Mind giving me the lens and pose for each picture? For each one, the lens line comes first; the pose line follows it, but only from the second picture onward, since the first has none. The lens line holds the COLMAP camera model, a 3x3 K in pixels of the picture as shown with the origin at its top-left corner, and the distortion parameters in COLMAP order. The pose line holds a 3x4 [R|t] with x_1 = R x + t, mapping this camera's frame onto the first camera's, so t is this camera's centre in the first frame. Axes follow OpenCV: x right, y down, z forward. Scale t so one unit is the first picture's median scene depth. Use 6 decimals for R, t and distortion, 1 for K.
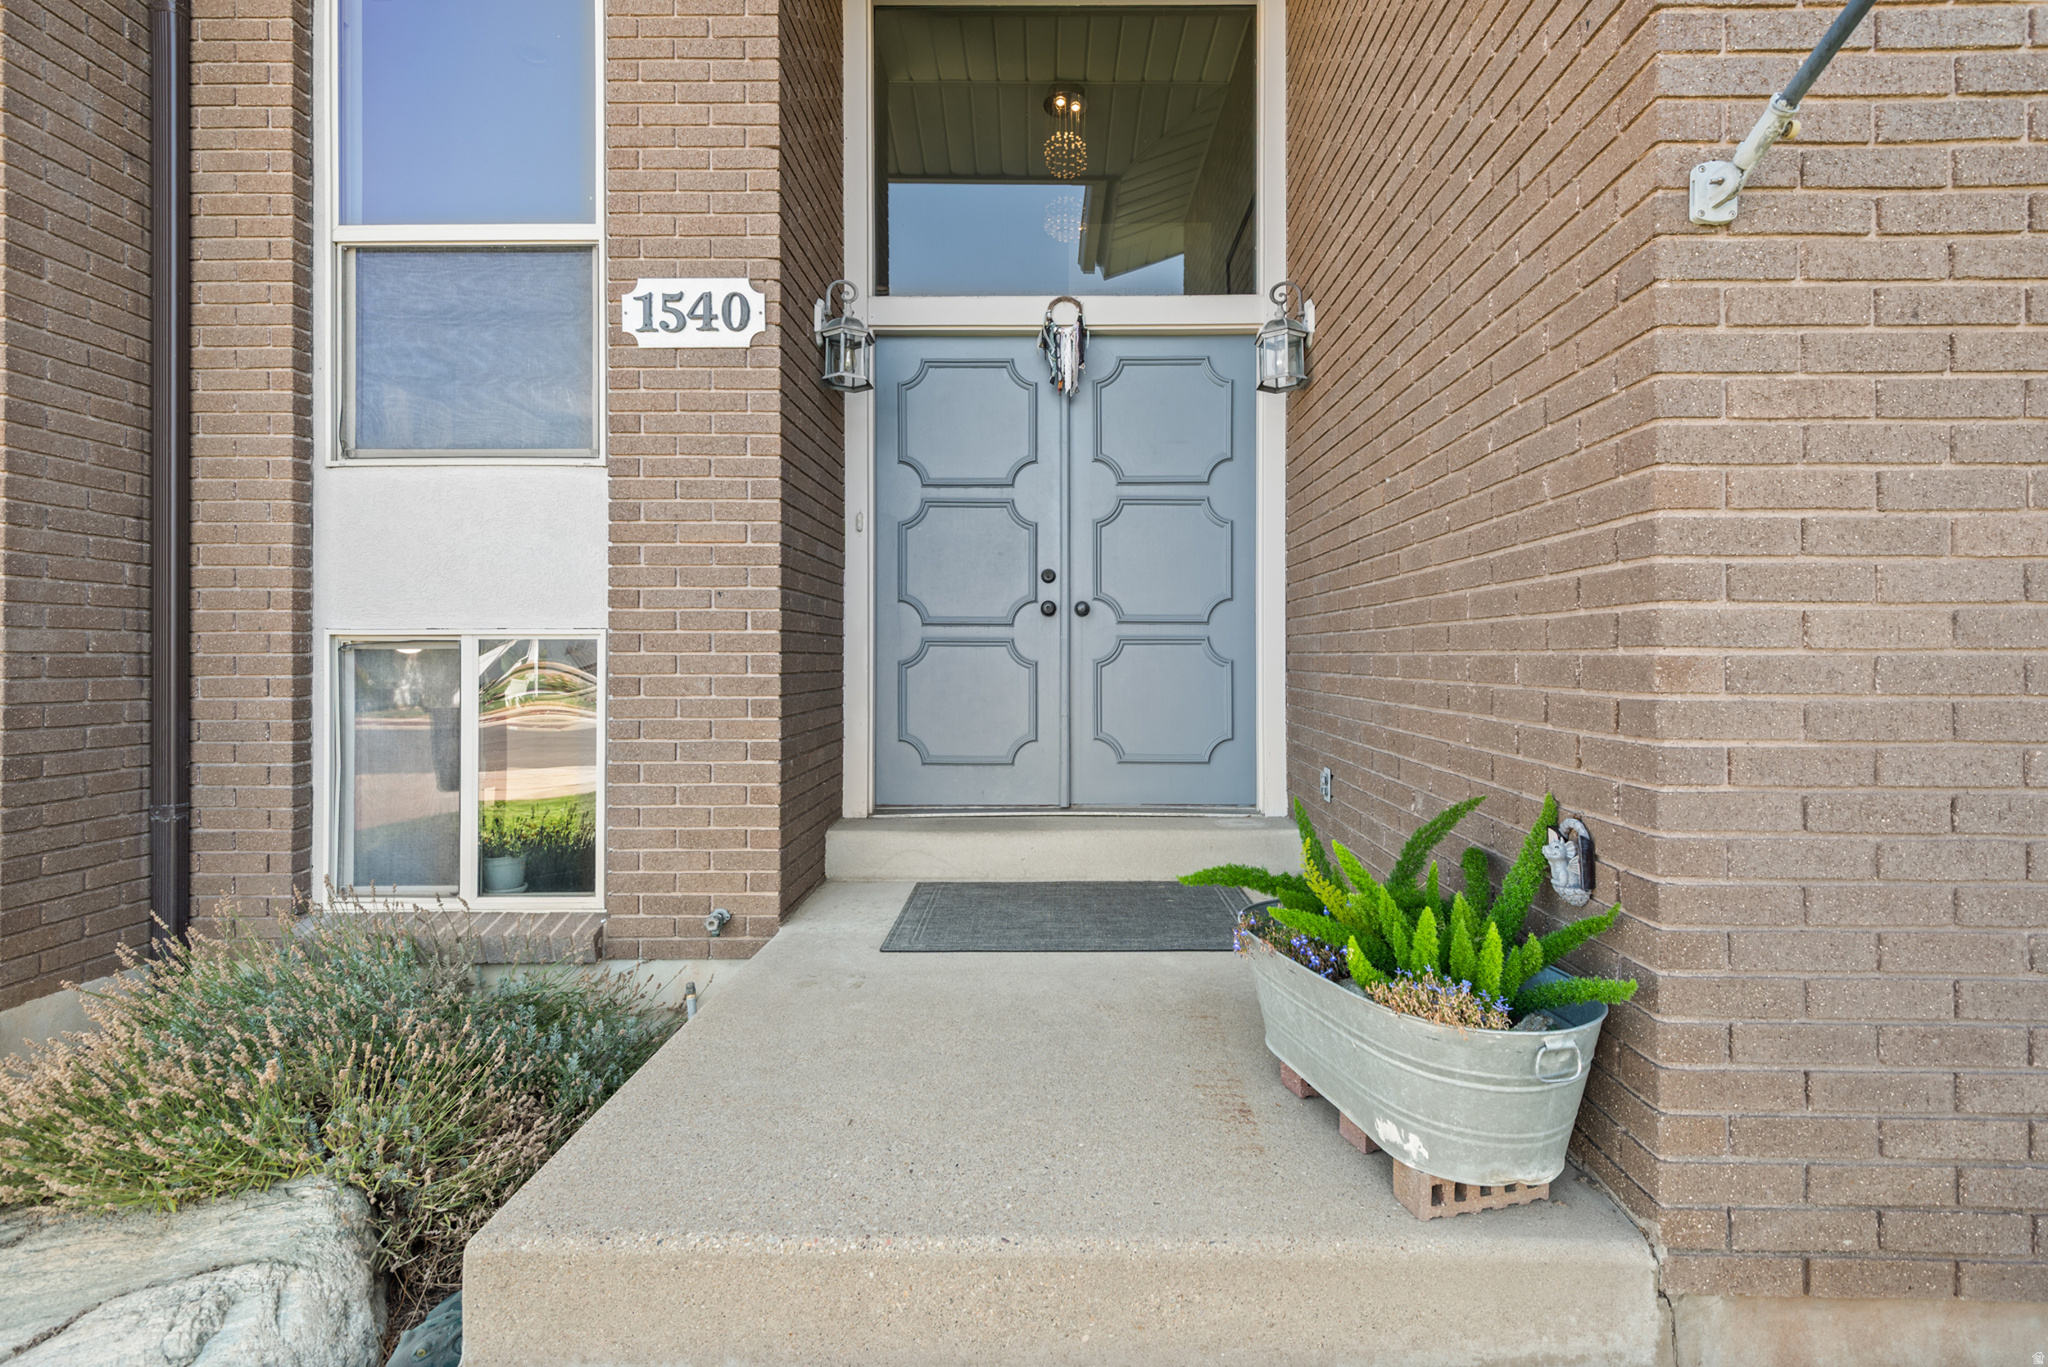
lens RADIAL K [[934.4, 0, 1022.2], [0, 934.4, 683.1], [0, 0, 1]] dist [-0.000845, -0.000043]
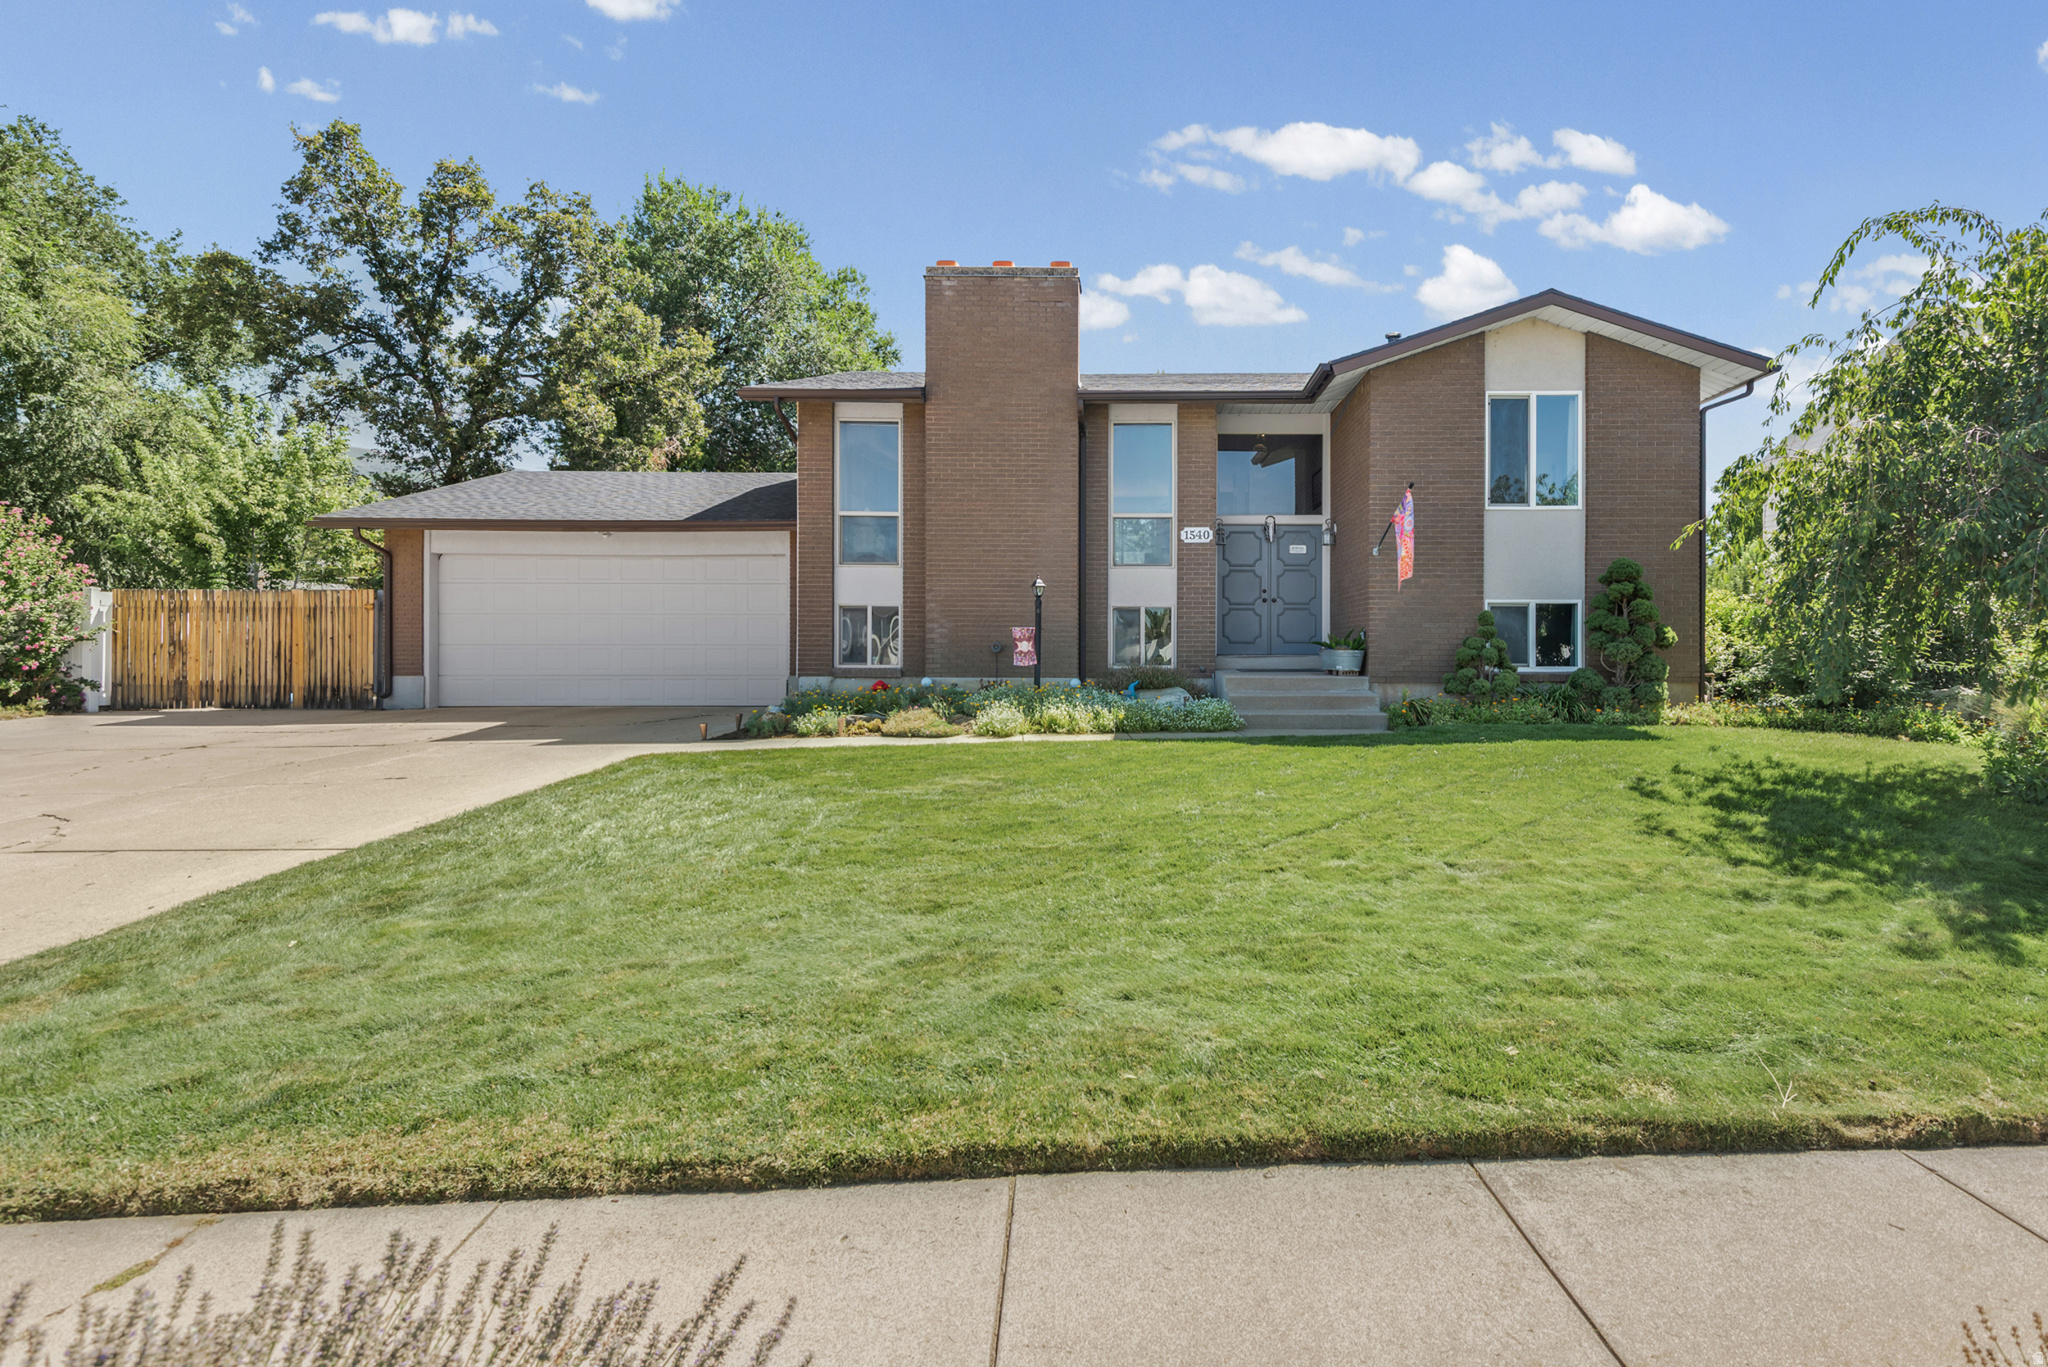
lens RADIAL K [[934.4, 0, 1032.8], [0, 934.4, 674.9], [0, 0, 1]] dist [-0.000845, -0.000043]
pose [[0.998698, 0.009018, -0.050217, -0.719108], [-0.008769, 0.999948, 0.005187, 0.211371], [0.050261, -0.004740, 0.998725, -2.817896]]
